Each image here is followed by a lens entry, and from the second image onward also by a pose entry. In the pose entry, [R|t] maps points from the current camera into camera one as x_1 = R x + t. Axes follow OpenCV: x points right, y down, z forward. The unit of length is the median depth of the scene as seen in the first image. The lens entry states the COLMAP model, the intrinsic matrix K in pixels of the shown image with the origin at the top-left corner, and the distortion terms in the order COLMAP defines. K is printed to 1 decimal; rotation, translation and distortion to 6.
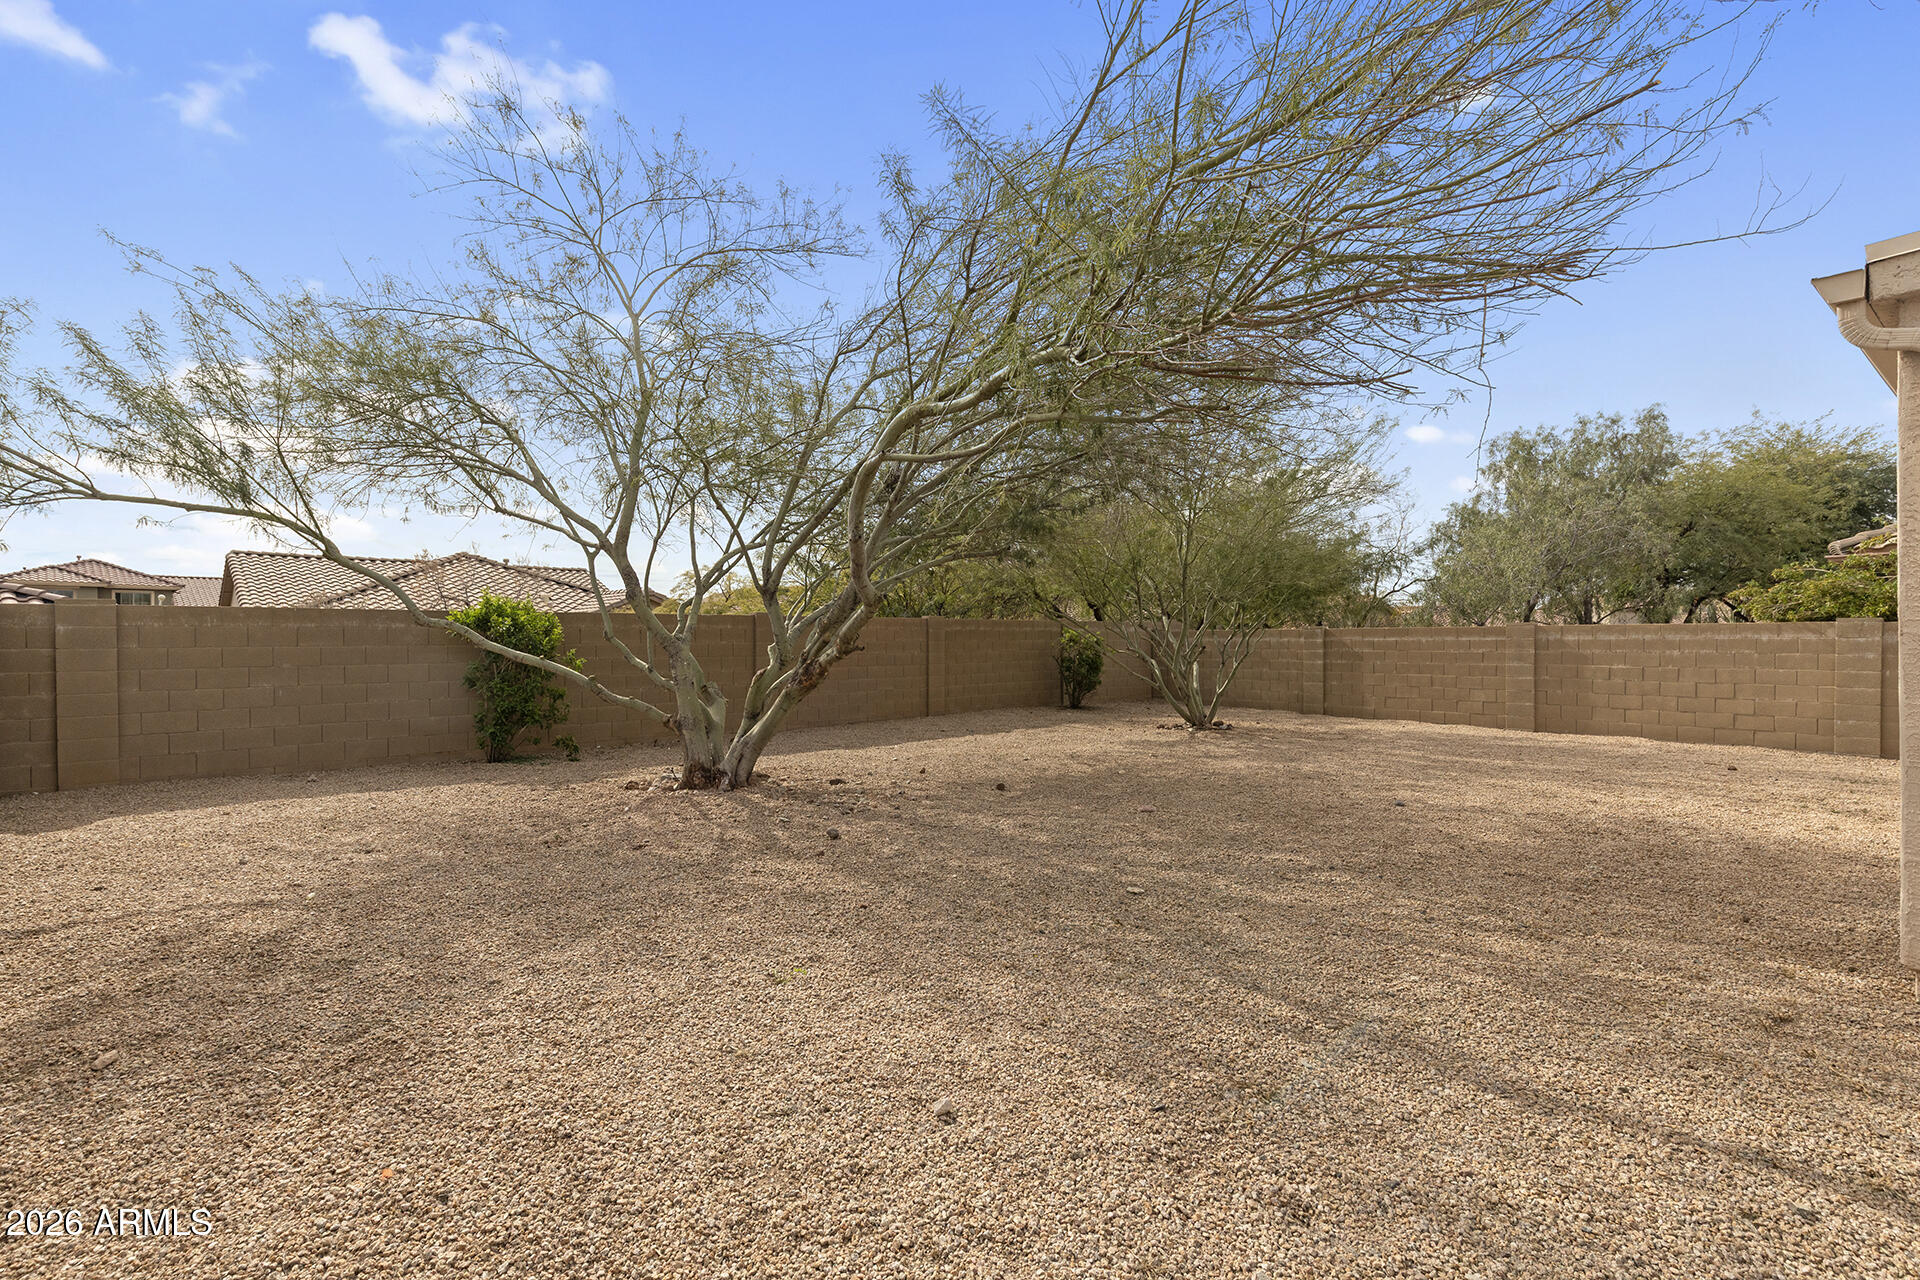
lens RADIAL K [[886.2, 0, 958.9], [0, 886.2, 637.1], [0, 0, 1]] dist [-0.000078, 0.000101]
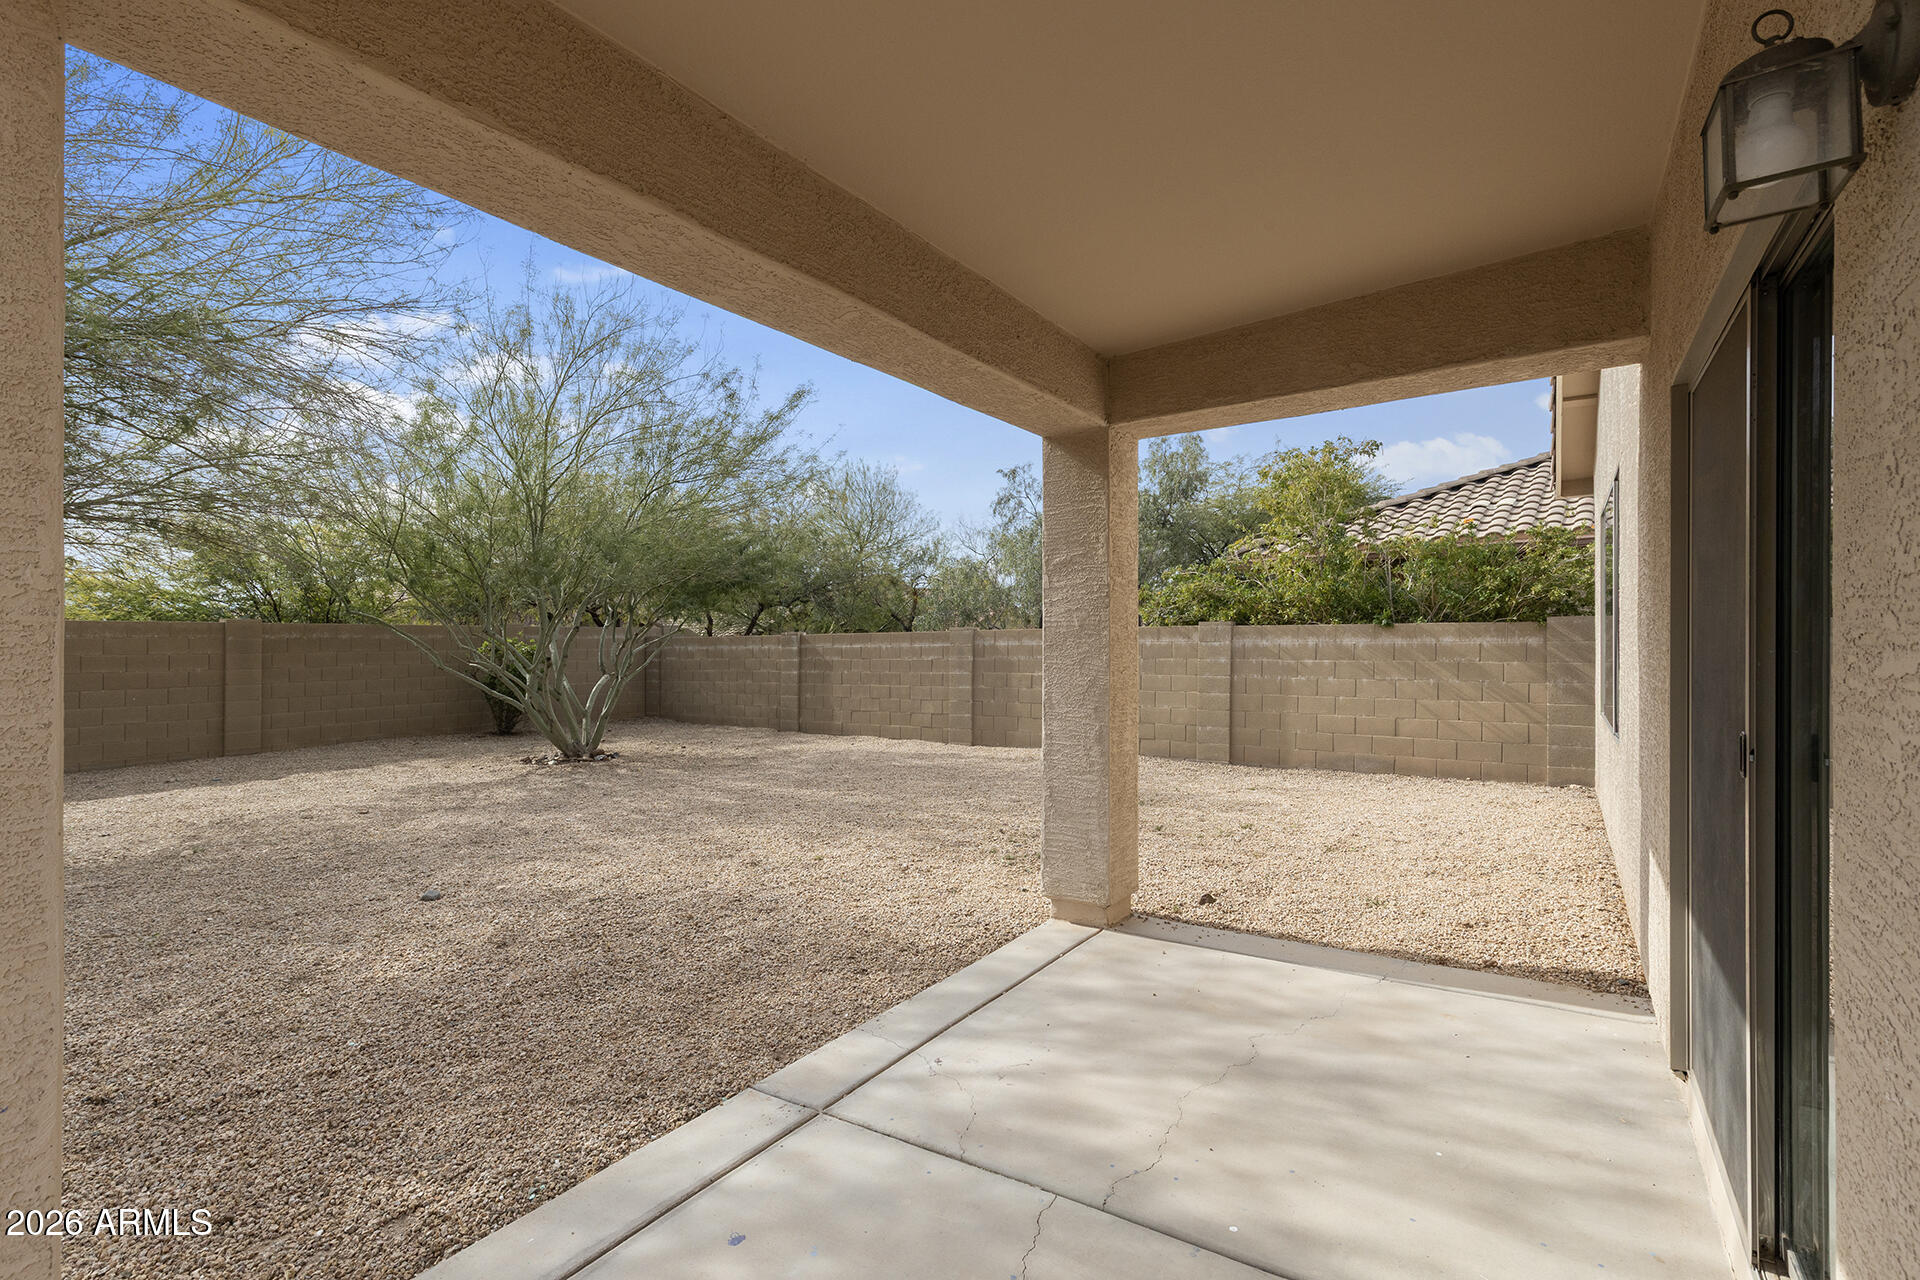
lens RADIAL K [[886.2, 0, 963.1], [0, 886.2, 641.5], [0, 0, 1]] dist [-0.000078, 0.000101]
pose [[0.949902, -0.005243, 0.312505, 0.342595], [0.006469, 0.999975, -0.002886, 0.001157], [-0.312482, 0.004763, 0.949912, 0.120663]]
